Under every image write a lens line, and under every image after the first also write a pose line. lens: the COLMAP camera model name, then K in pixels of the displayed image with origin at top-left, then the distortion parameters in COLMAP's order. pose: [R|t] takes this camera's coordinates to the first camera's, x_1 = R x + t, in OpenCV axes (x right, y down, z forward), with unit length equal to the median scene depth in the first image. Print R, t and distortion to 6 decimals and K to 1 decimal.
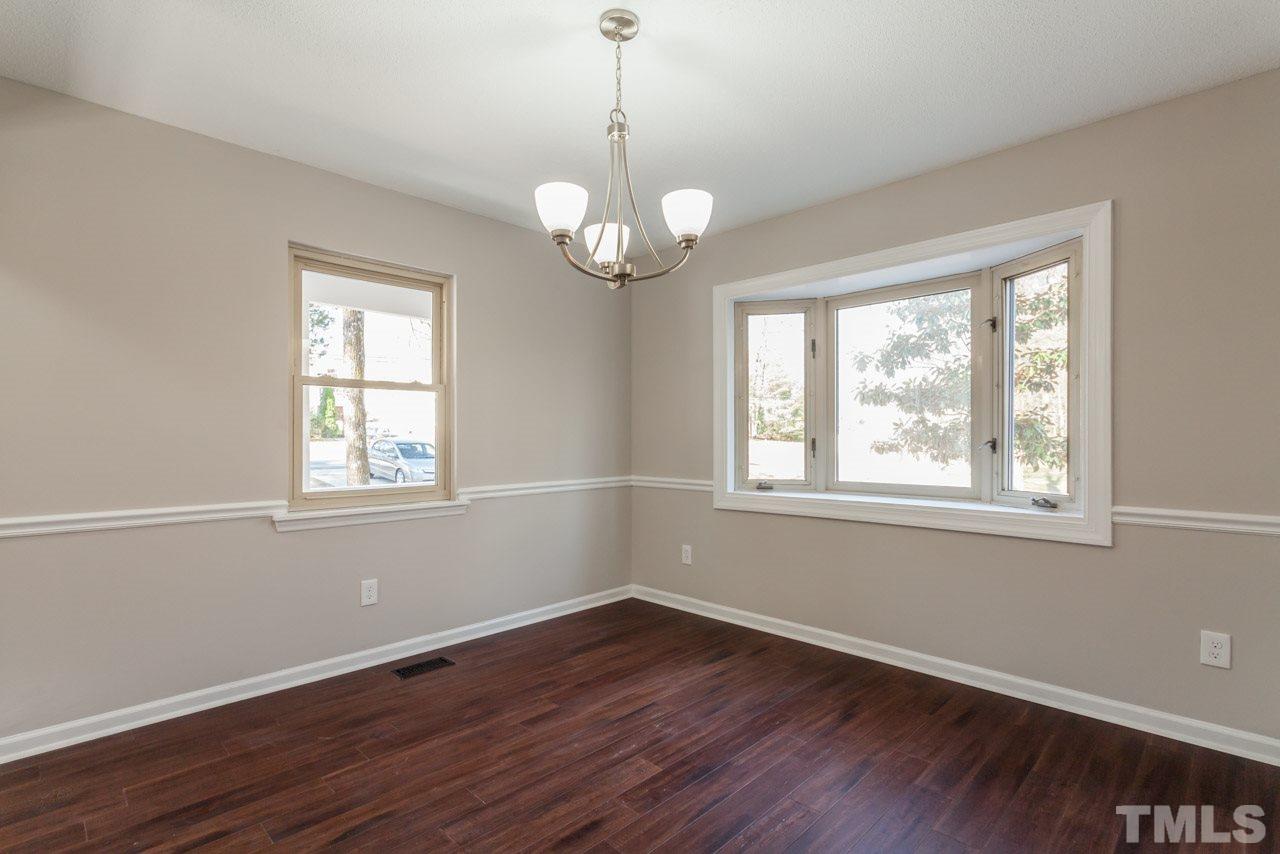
lens RADIAL K [[612.2, 0, 625.5], [0, 612.2, 435.6], [0, 0, 1]] dist [0.003132, 0.000552]
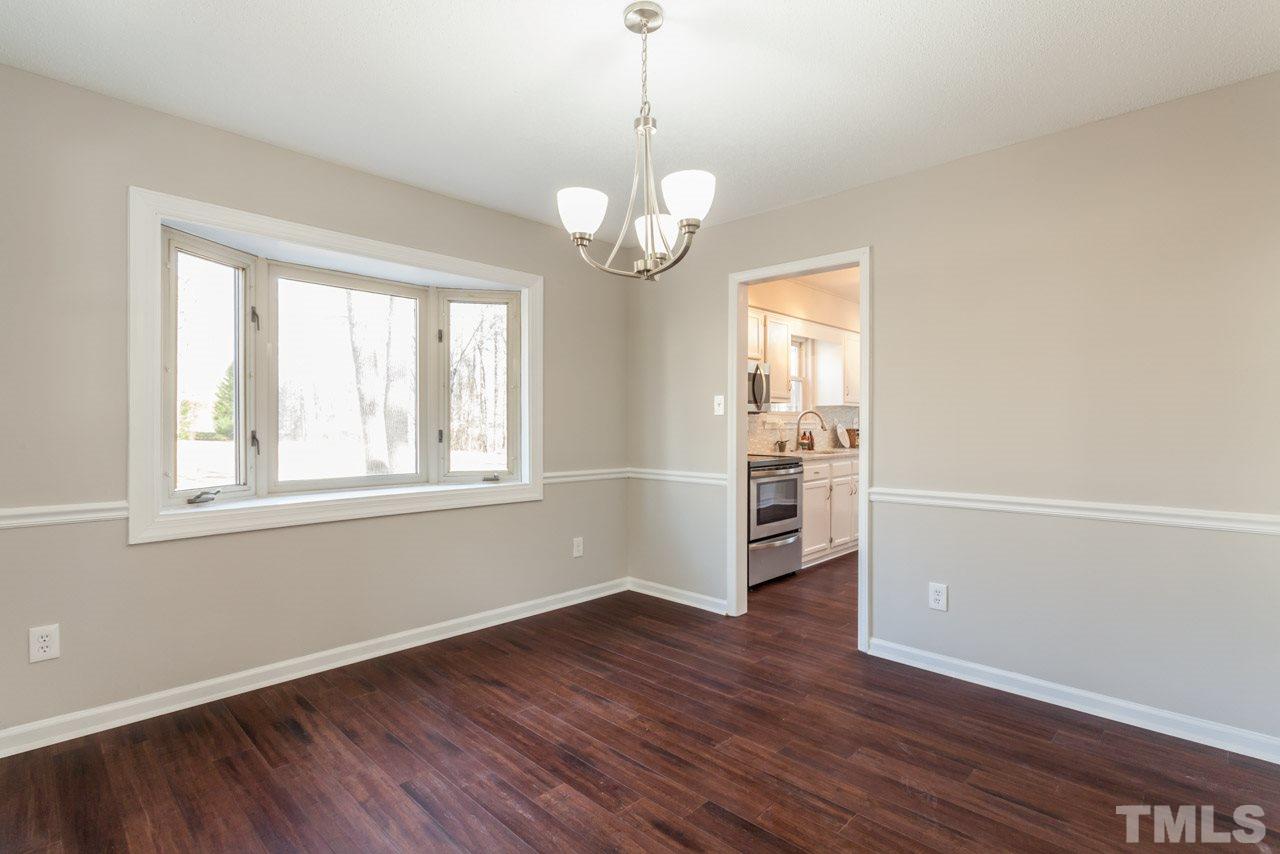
lens RADIAL K [[616.1, 0, 640.0], [0, 616.1, 427.0], [0, 0, 1]] dist [0.022497, -0.000119]
pose [[-0.018911, 0.002174, 0.999819, -0.722644], [-0.004751, 0.999986, -0.002264, -0.001535], [-0.999810, -0.004793, -0.018901, 0.726806]]
